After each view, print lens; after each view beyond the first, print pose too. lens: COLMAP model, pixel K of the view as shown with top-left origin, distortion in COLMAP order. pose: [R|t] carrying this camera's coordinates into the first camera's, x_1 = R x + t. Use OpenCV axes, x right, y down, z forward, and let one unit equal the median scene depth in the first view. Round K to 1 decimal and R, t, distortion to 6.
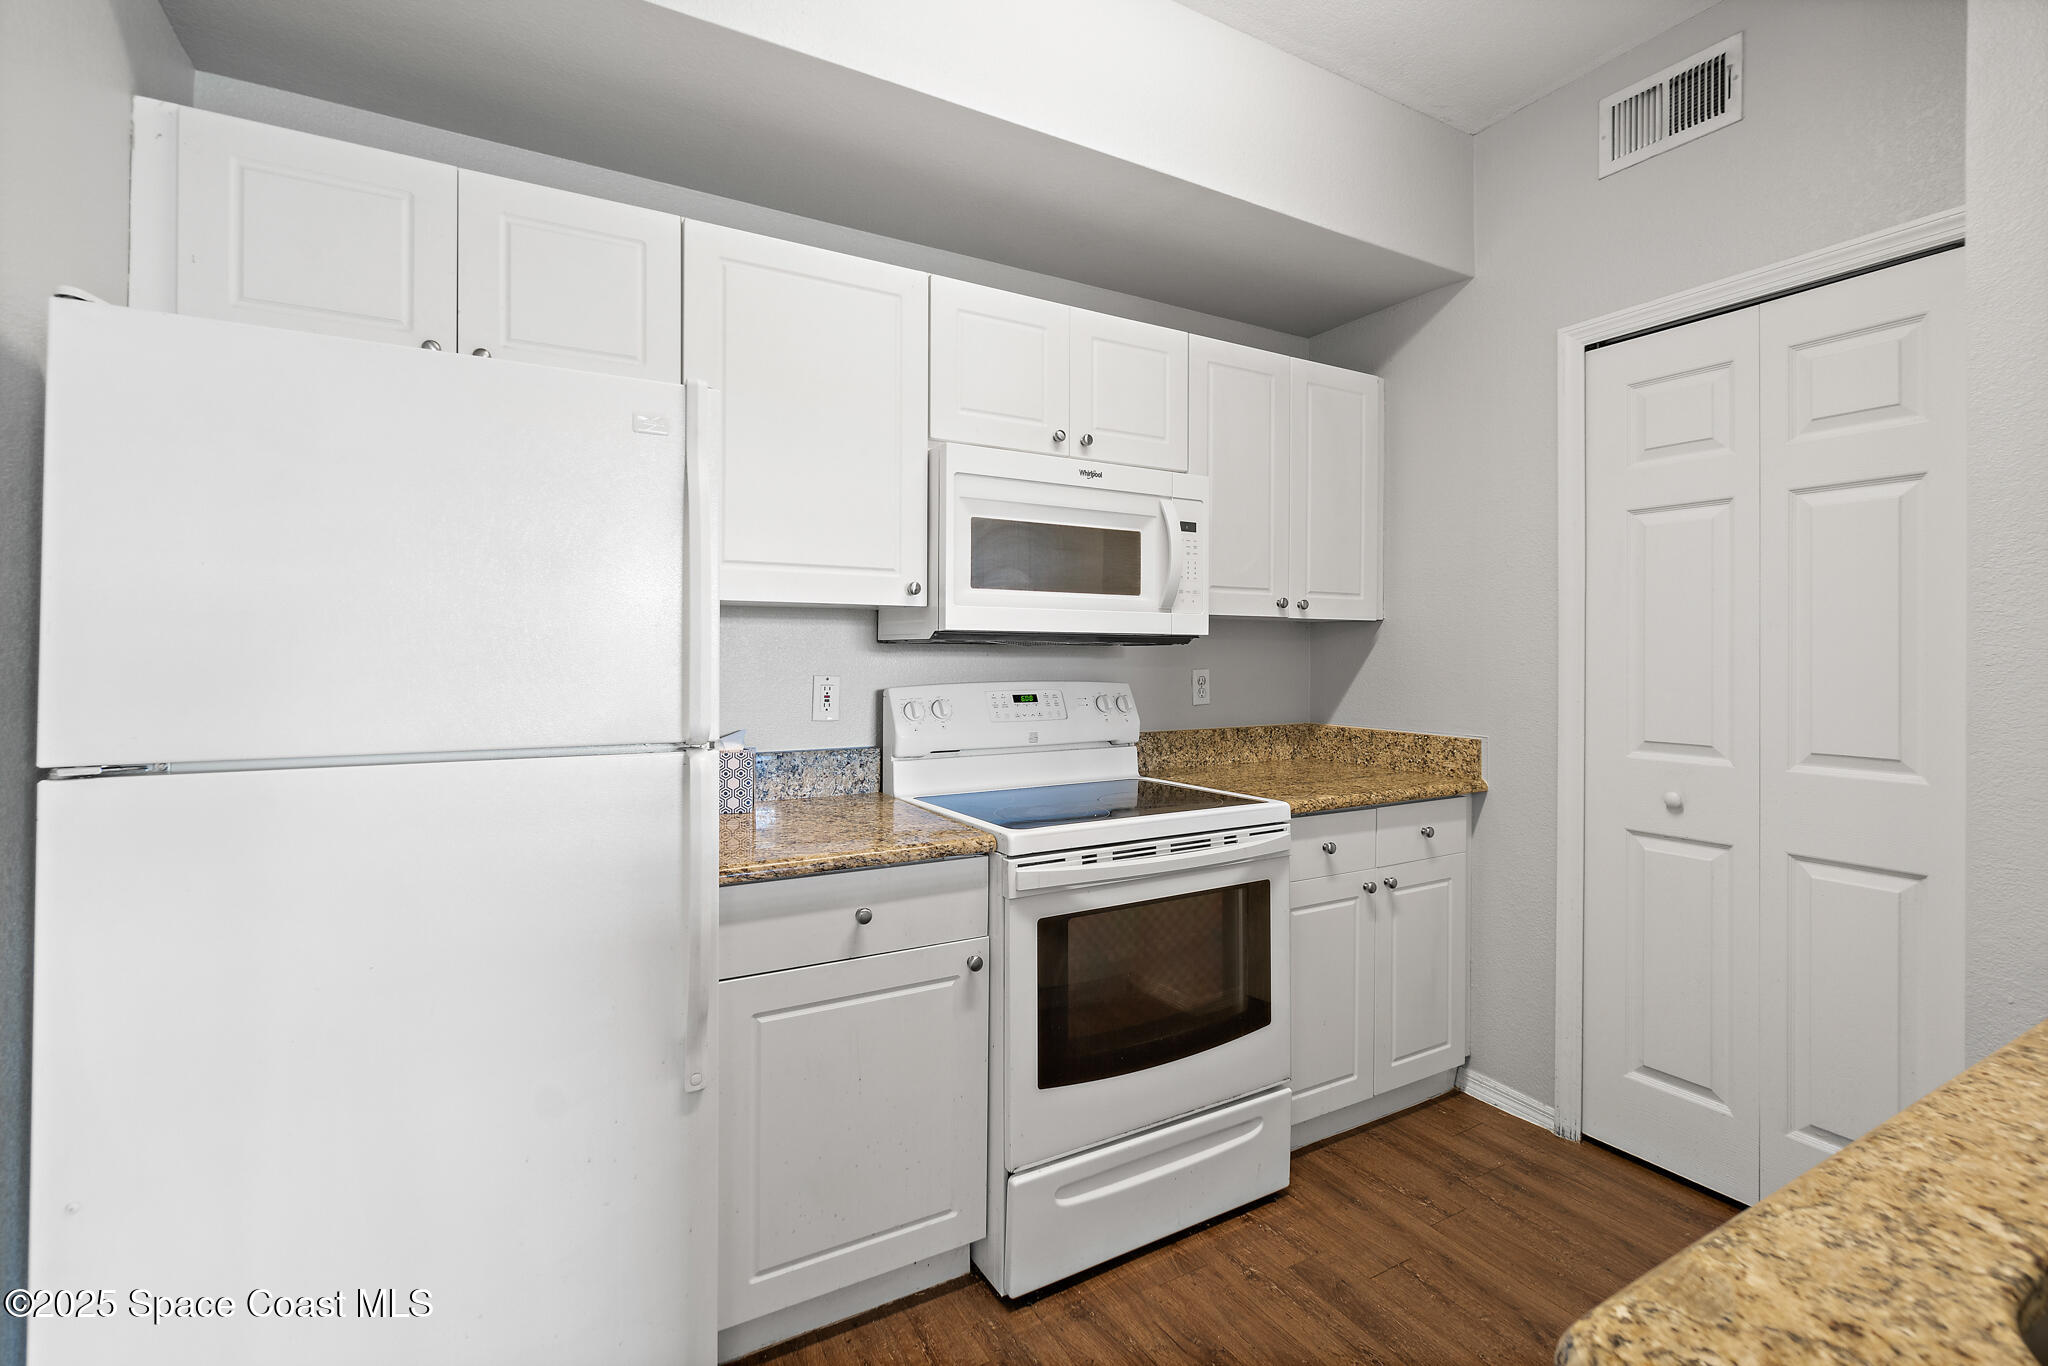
lens RADIAL K [[880.3, 0, 1010.7], [0, 880.3, 649.8], [0, 0, 1]] dist [-0.001313, 0.000361]
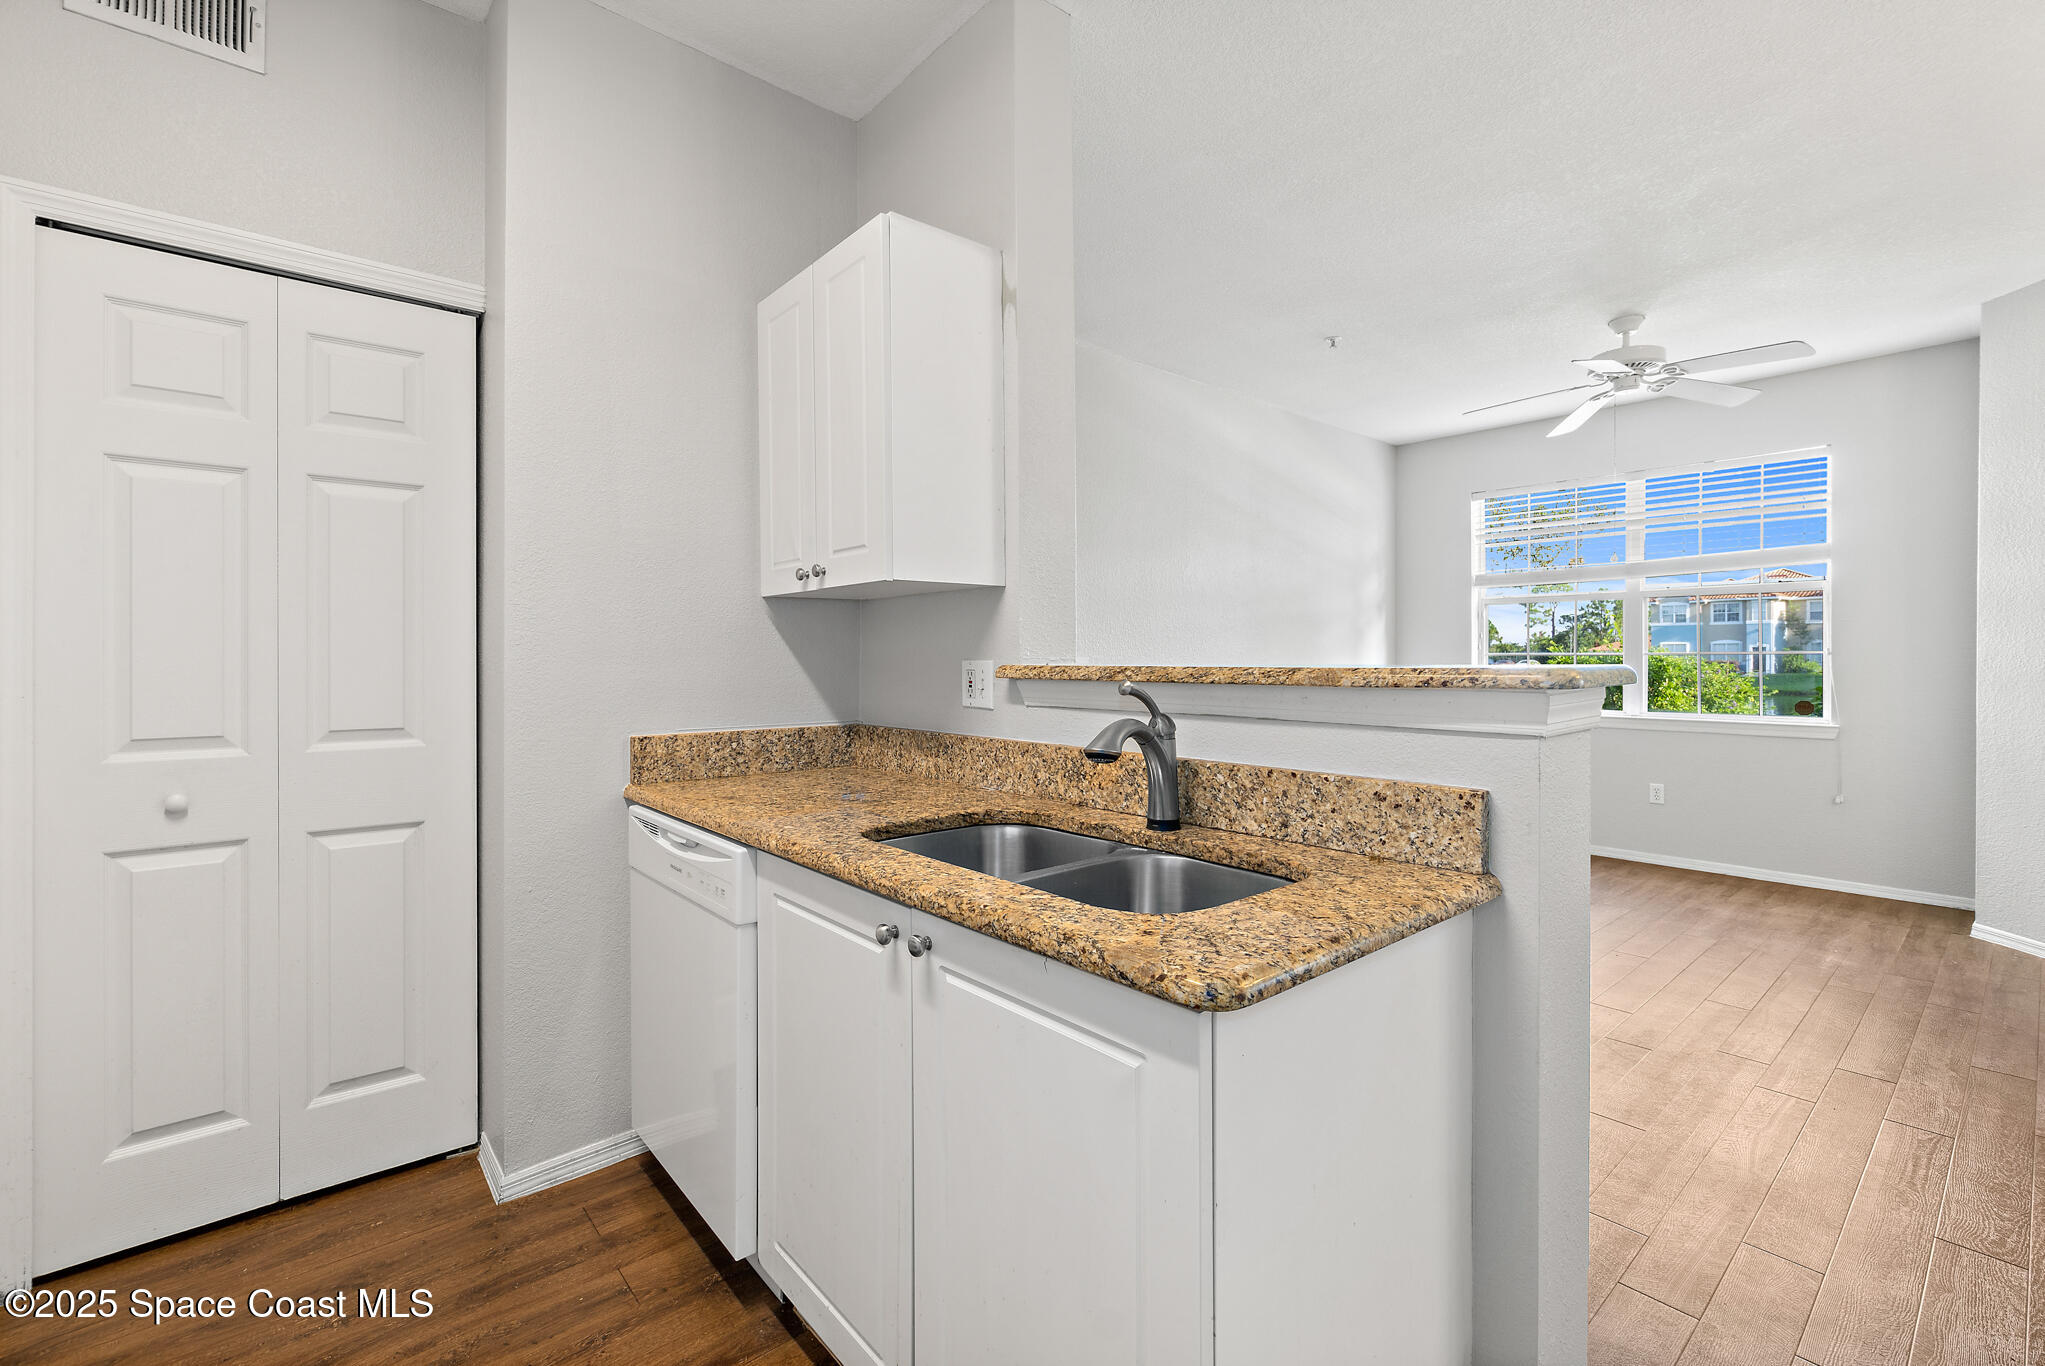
lens RADIAL K [[864.0, 0, 1017.0], [0, 864.0, 656.3], [0, 0, 1]] dist [-0.003210, -0.000310]
pose [[-0.164950, -0.004955, 0.986289, -0.221955], [-0.007756, 0.999963, 0.003727, 0.017517], [-0.986271, -0.007035, -0.164983, 0.340350]]
